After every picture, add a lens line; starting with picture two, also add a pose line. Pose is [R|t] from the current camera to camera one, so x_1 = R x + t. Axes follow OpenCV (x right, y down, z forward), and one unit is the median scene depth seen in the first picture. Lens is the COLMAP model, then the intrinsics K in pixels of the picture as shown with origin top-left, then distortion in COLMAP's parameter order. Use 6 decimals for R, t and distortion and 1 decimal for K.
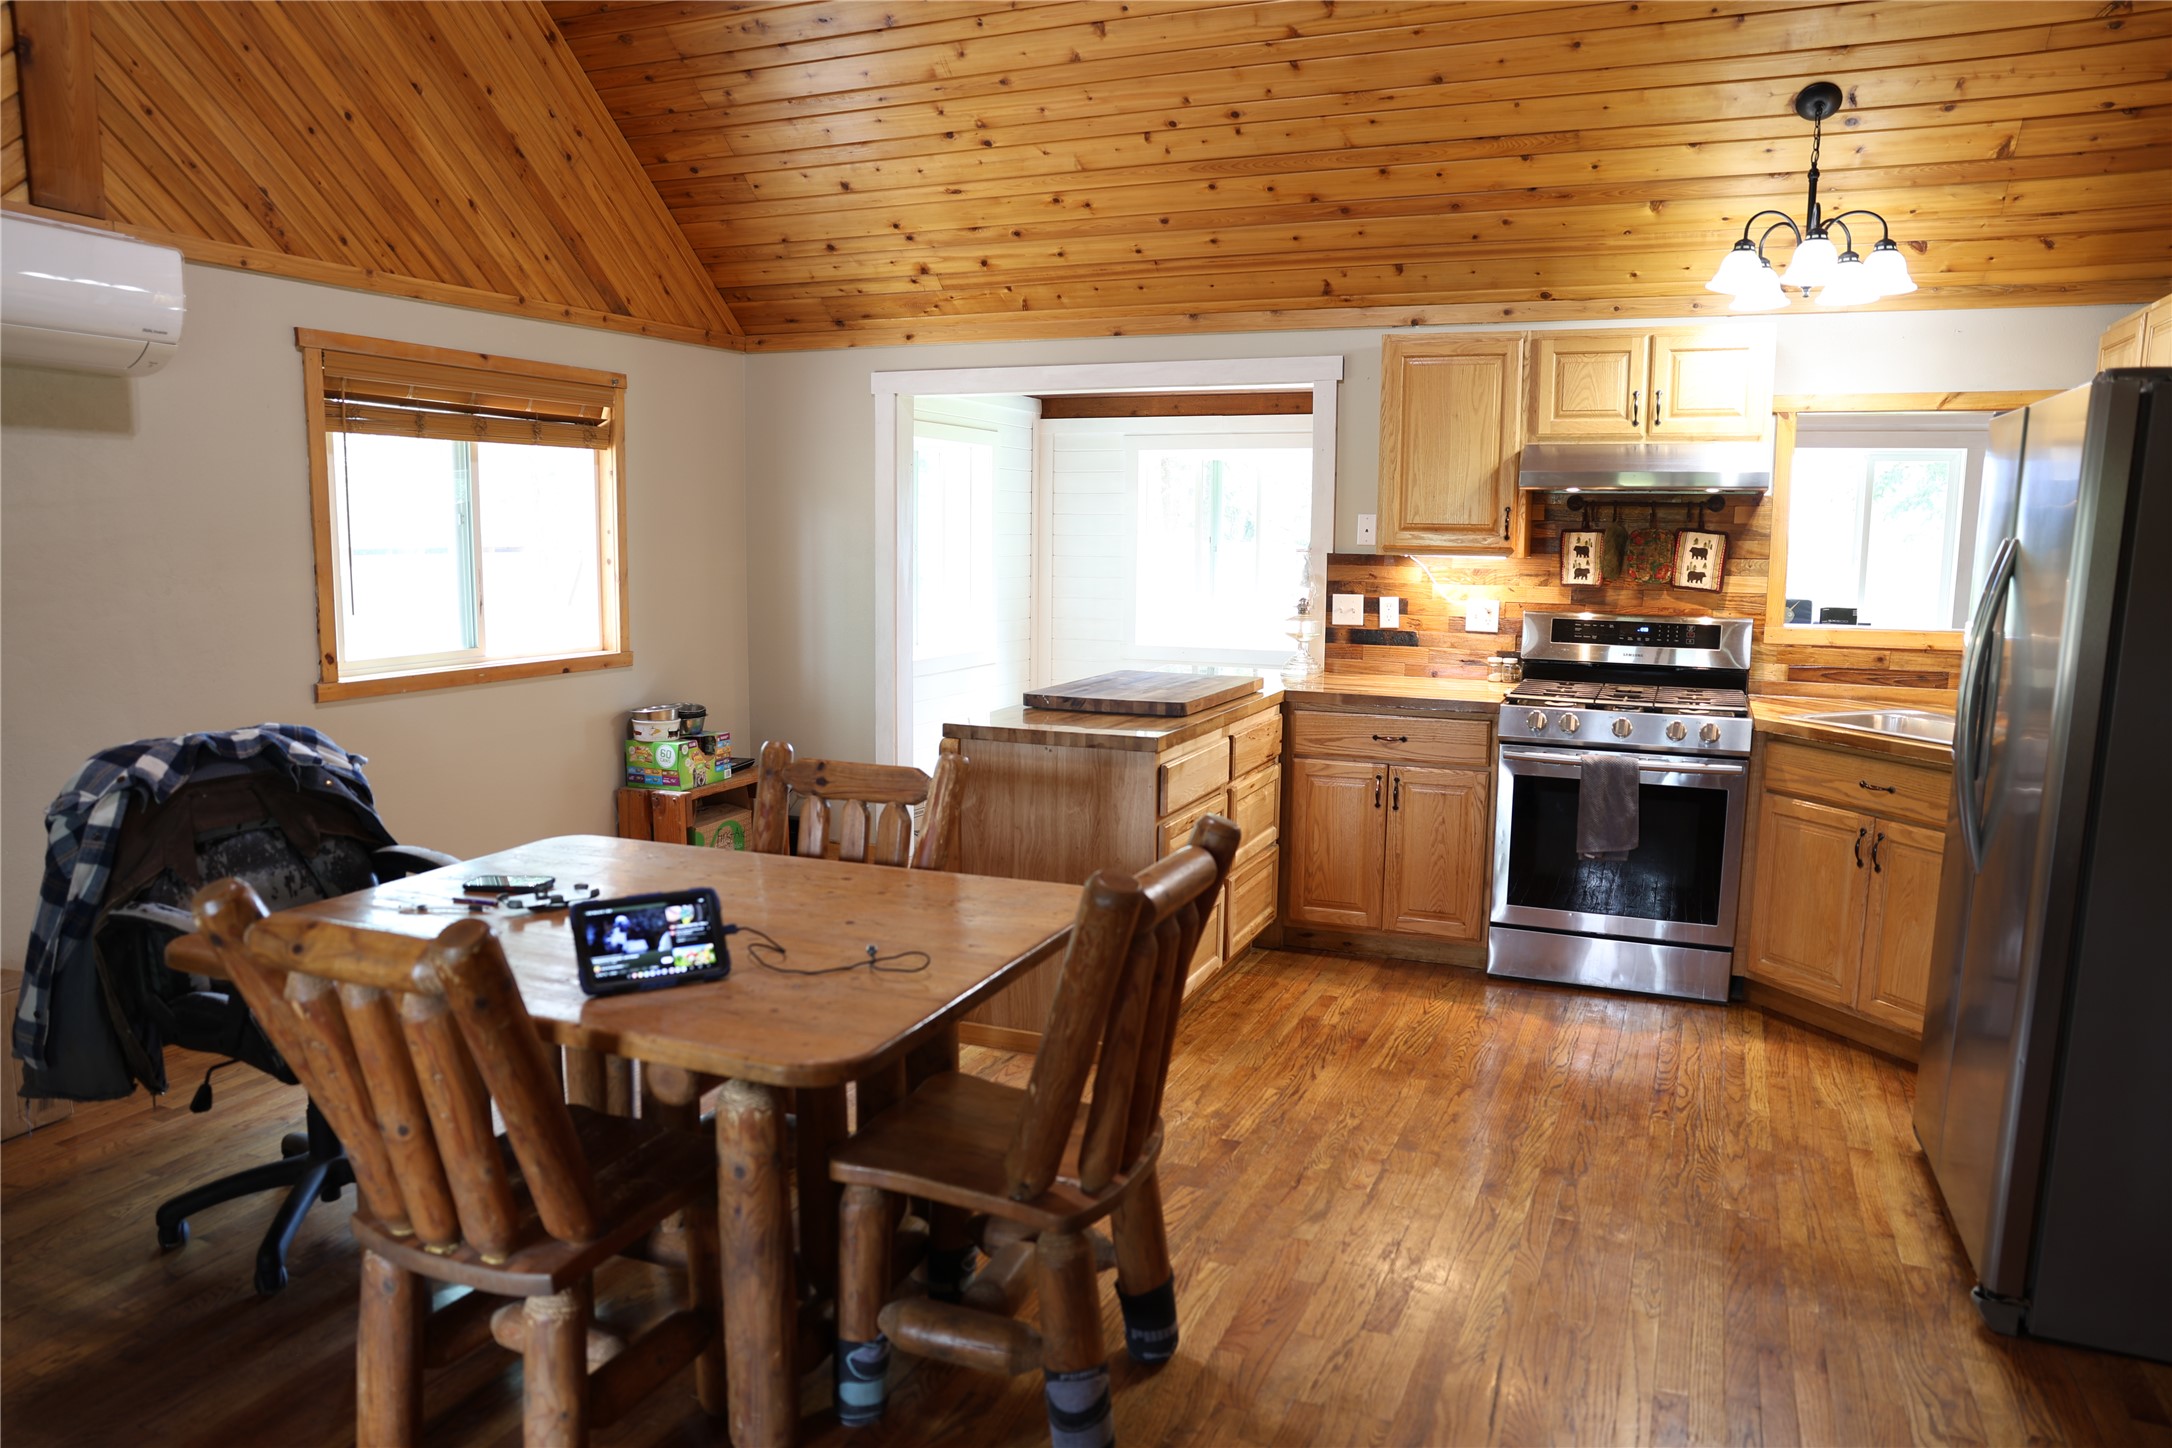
lens RADIAL K [[1485.7, 0, 1097.2], [0, 1485.7, 725.7], [0, 0, 1]] dist [-0.090251, 0.059425]
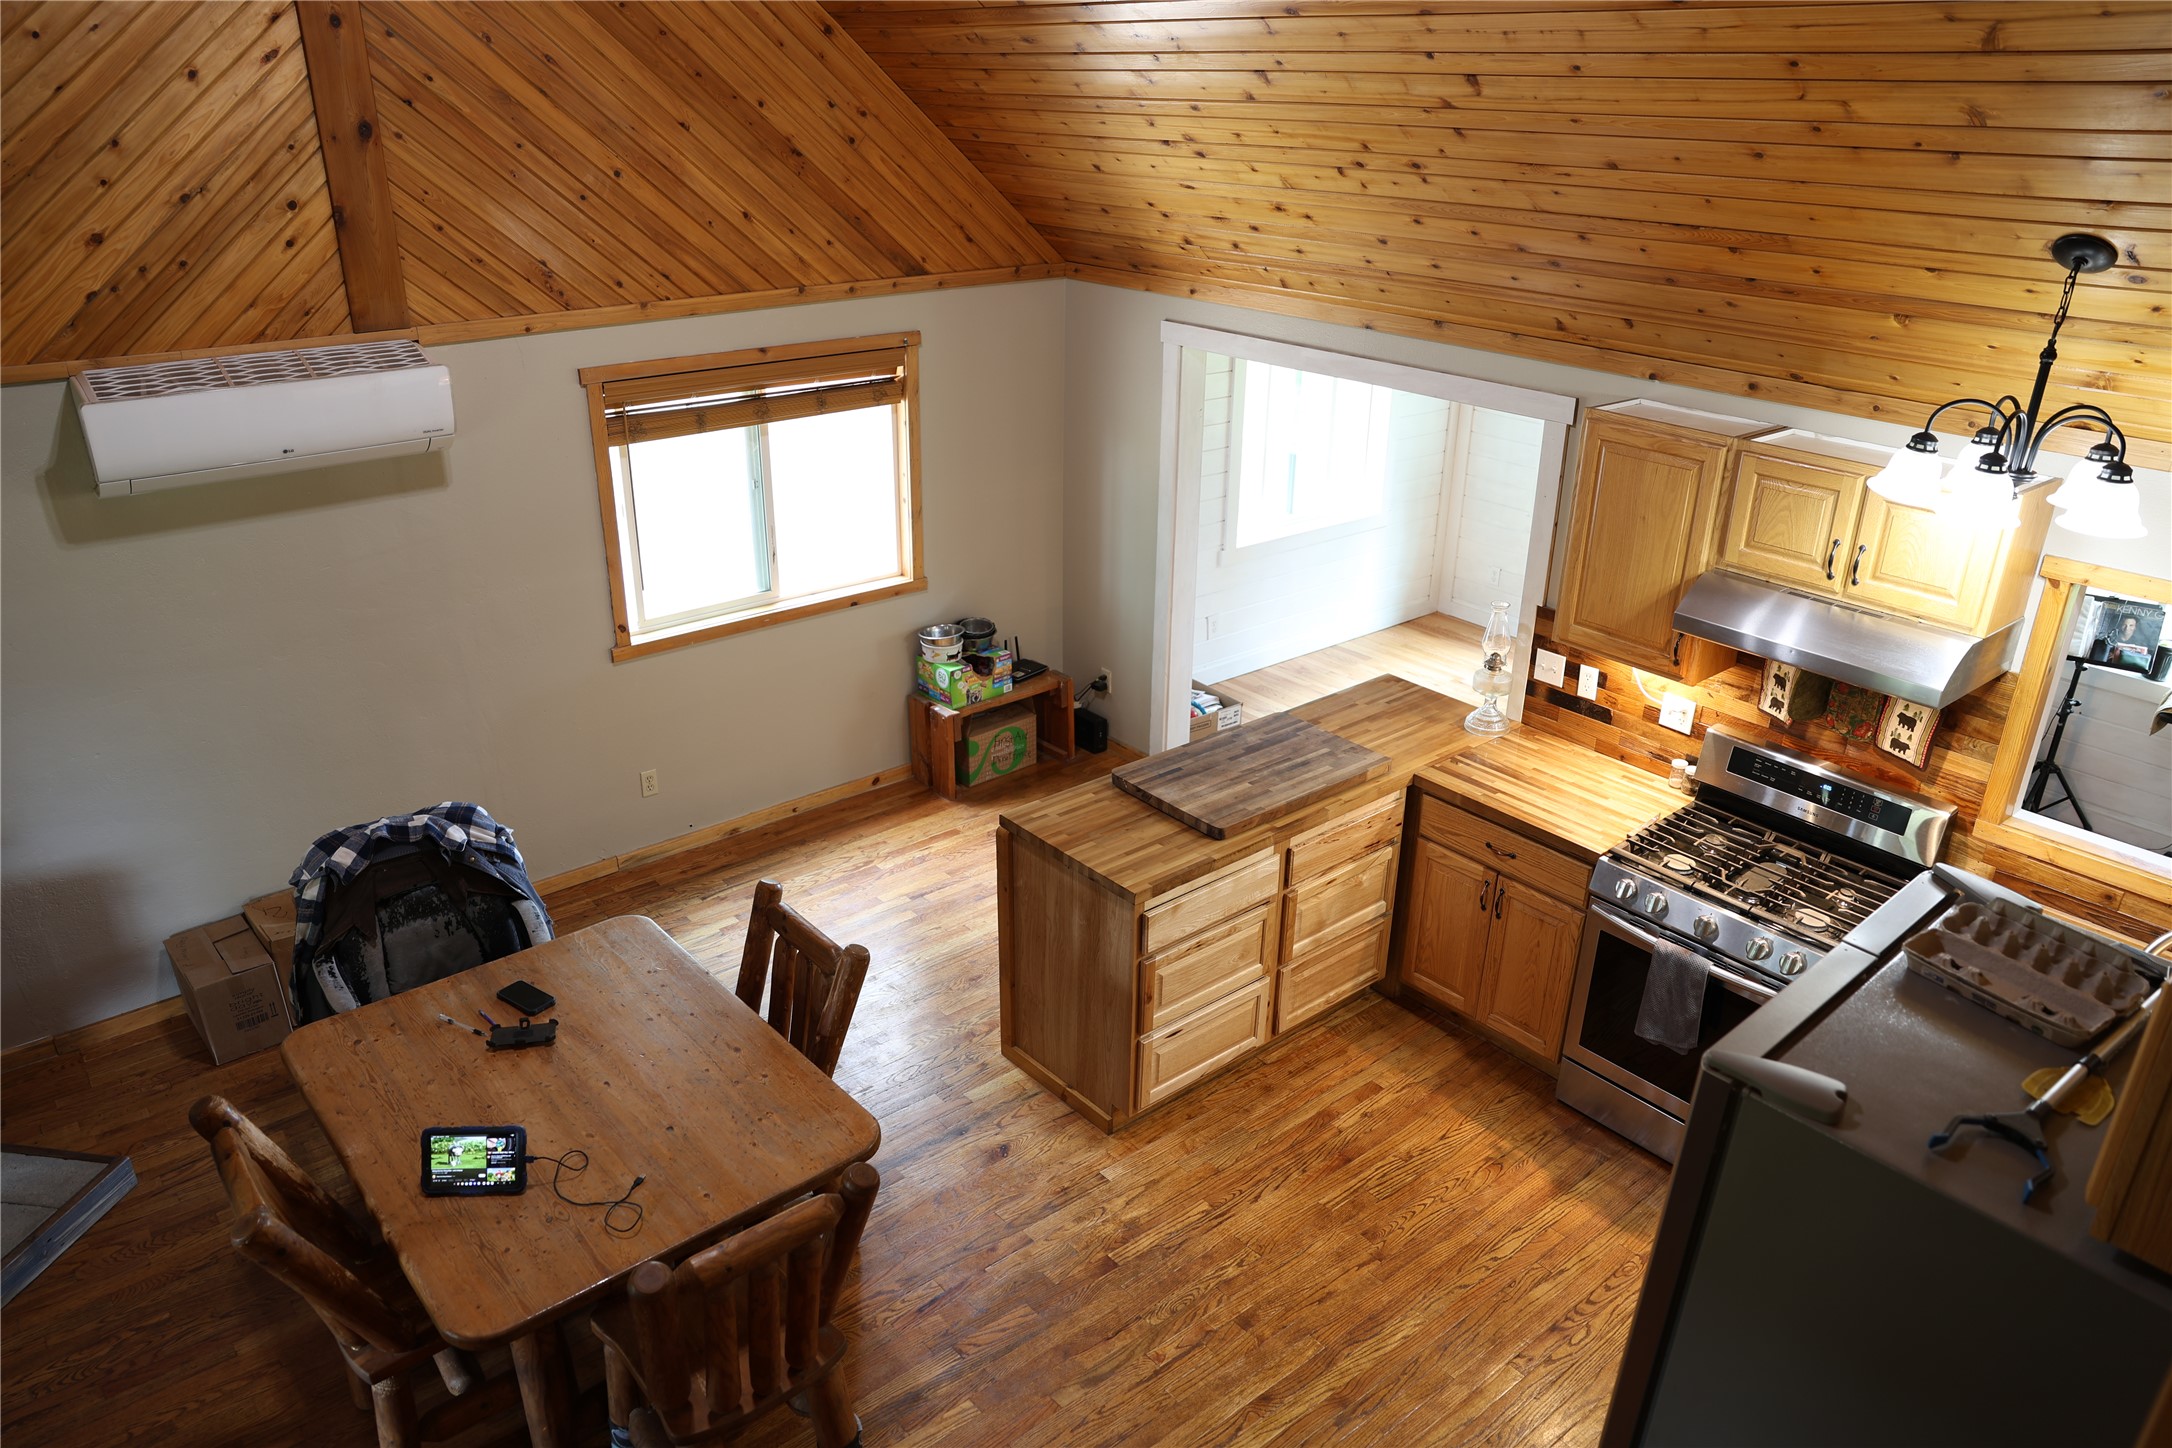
lens RADIAL K [[1485.7, 0, 1083.5], [0, 1485.7, 746.9], [0, 0, 1]] dist [-0.090251, 0.059425]
pose [[0.888456, 0.190812, -0.417418, 0.341150], [-0.065540, 0.952906, 0.296098, -0.320417], [0.454259, -0.235713, 0.859121, 0.061727]]
